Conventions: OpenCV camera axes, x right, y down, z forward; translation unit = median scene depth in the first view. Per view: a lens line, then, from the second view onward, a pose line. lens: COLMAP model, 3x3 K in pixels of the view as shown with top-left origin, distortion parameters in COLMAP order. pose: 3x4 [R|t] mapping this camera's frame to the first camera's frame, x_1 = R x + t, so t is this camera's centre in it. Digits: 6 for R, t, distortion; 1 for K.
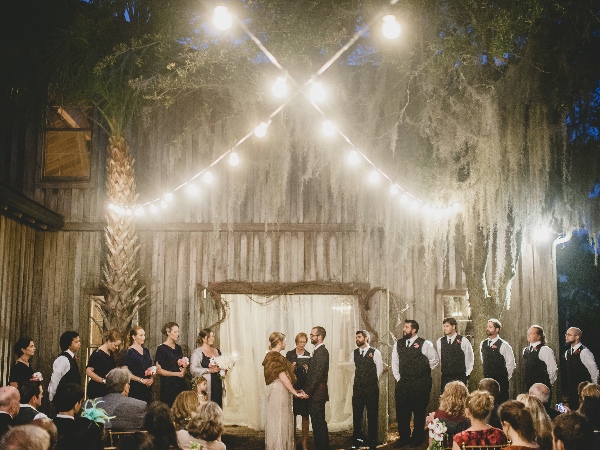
lens RADIAL K [[703.7, 0, 302.7], [0, 703.7, 238.8], [0, 0, 1]] dist [-0.030379, 0.001792]
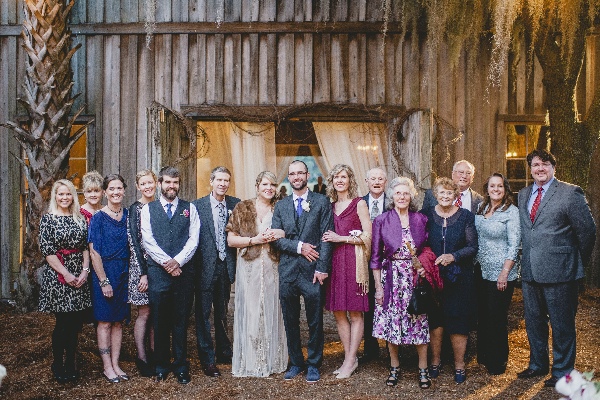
lens RADIAL K [[659.5, 0, 300.0], [0, 659.5, 200.0], [0, 0, 1]] dist [-0.022064, -0.022111]
pose [[0.998236, 0.003191, -0.059293, 0.029342], [0.006545, 0.986558, 0.163281, 0.048267], [0.059017, -0.163381, 0.984796, 0.318992]]
